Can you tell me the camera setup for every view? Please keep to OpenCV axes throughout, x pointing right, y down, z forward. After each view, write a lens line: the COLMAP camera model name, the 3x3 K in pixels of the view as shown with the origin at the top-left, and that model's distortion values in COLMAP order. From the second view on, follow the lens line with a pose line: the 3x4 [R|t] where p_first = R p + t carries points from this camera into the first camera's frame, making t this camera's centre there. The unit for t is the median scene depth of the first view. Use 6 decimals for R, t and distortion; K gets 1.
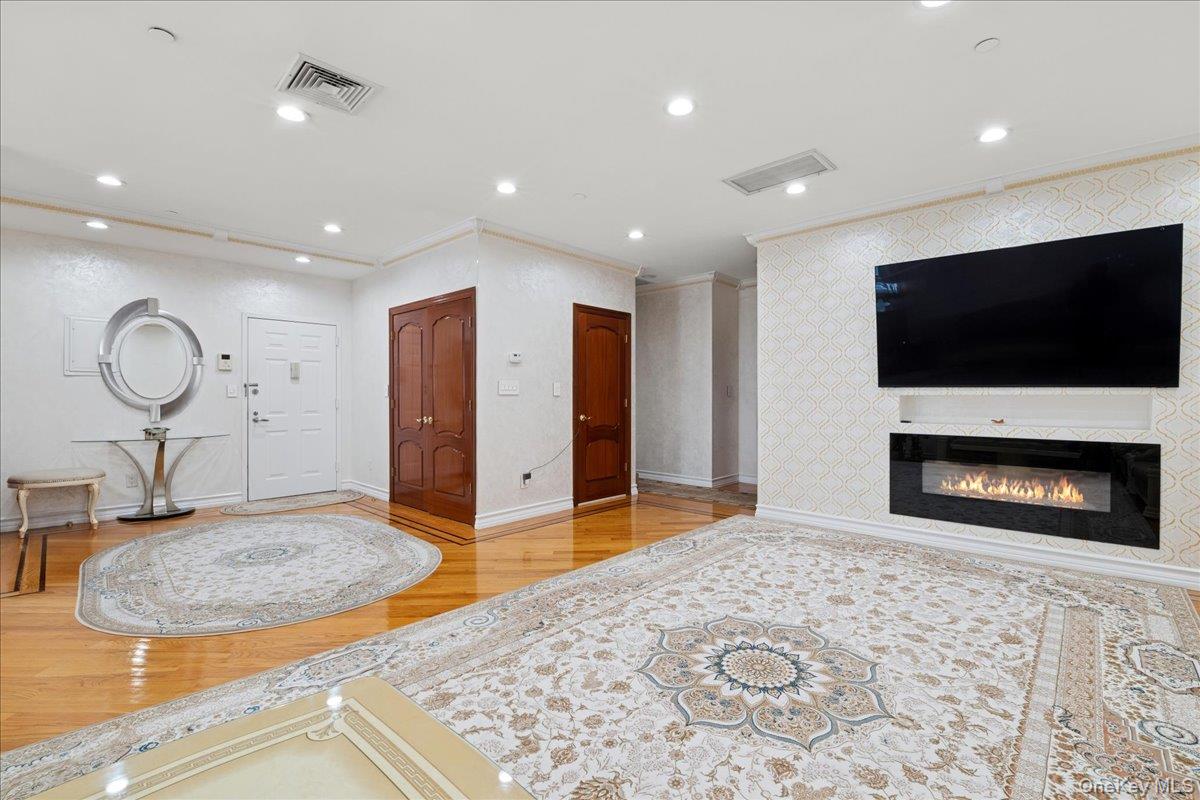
lens RADIAL K [[526.1, 0, 614.9], [0, 526.1, 398.3], [0, 0, 1]] dist [-0.005279, -0.008935]
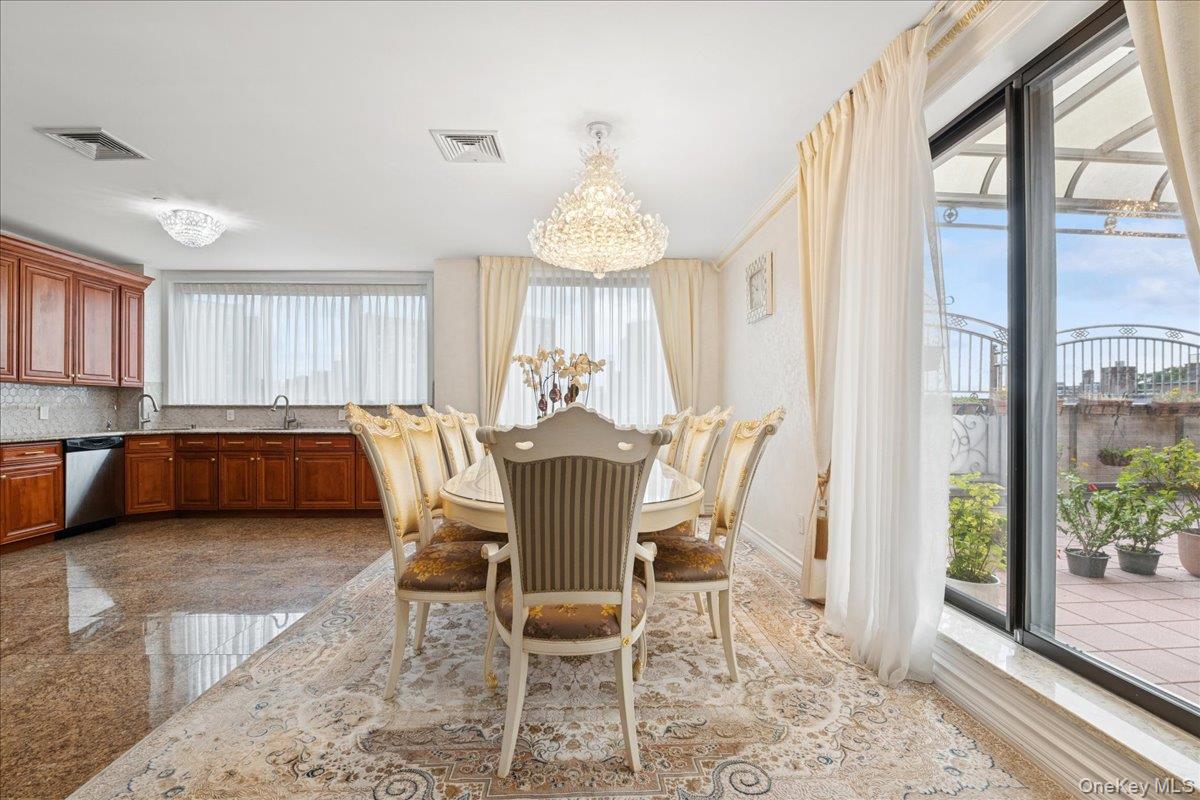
lens RADIAL K [[526.1, 0, 599.5], [0, 526.1, 407.3], [0, 0, 1]] dist [-0.005279, -0.008935]
pose [[-0.702198, 0.010763, -0.711900, 0.592706], [0.003201, 0.999923, 0.011960, -0.012627], [0.711974, 0.006119, -0.702179, 0.962210]]
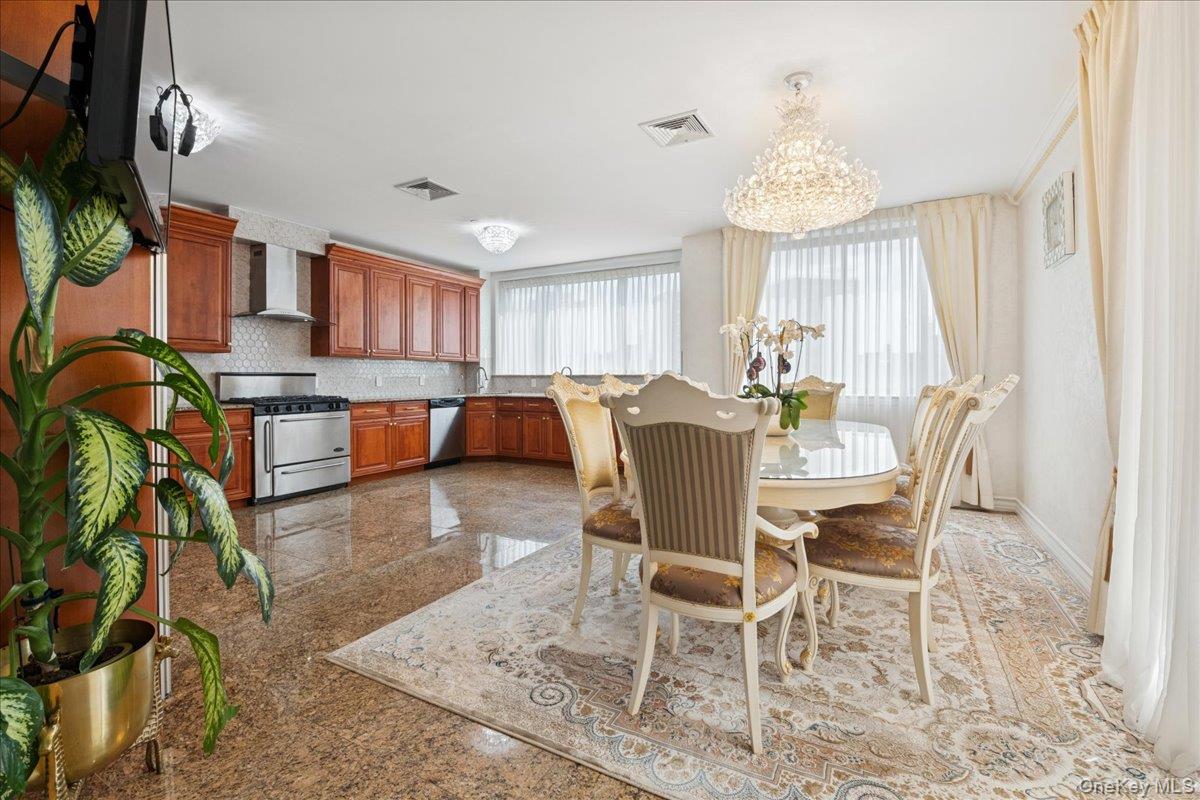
lens RADIAL K [[526.1, 0, 609.1], [0, 526.1, 378.9], [0, 0, 1]] dist [-0.005279, -0.008935]
pose [[-0.967396, 0.011478, -0.253008, 0.505160], [0.008804, 0.999893, 0.011699, -0.011088], [0.253115, 0.009090, -0.967393, 1.033474]]
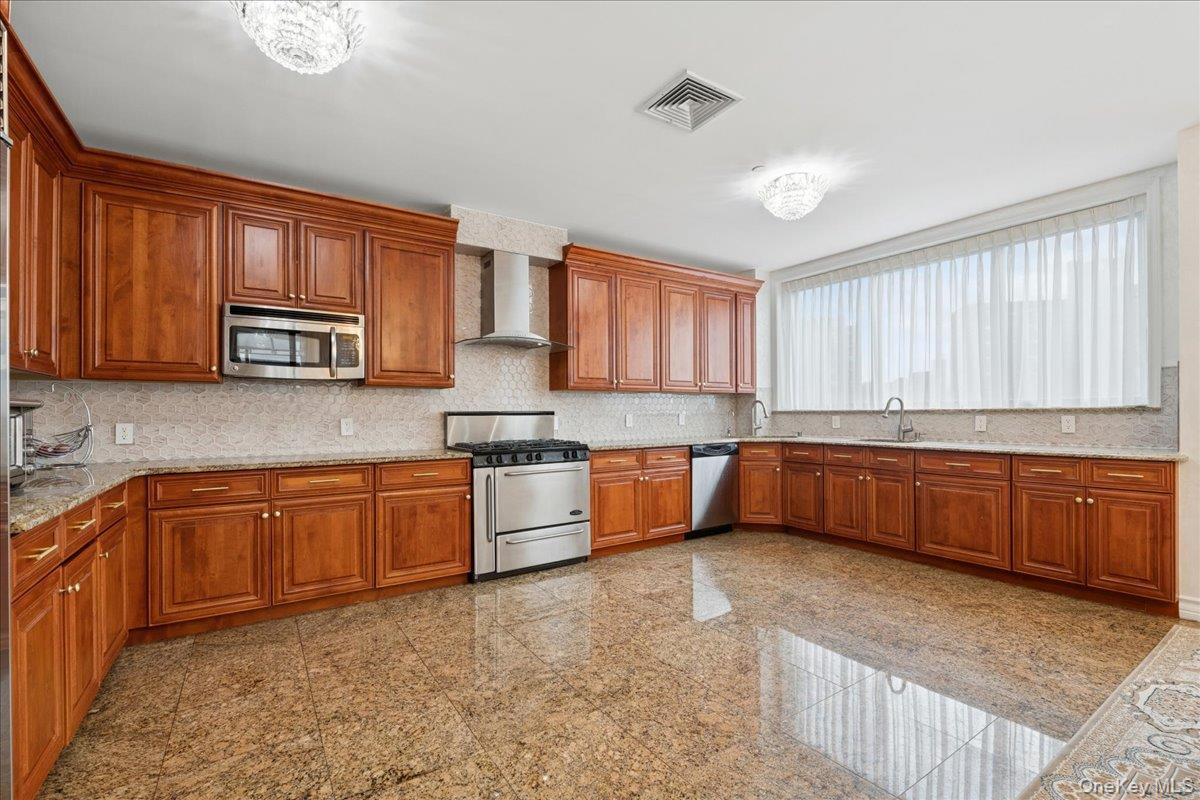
lens RADIAL K [[526.1, 0, 605.8], [0, 526.1, 418.5], [0, 0, 1]] dist [-0.005279, -0.008935]
pose [[-0.973022, 0.016370, 0.230132, 0.536651], [0.020044, 0.999706, 0.013639, -0.013432], [-0.229842, 0.017884, -0.973064, 0.633372]]
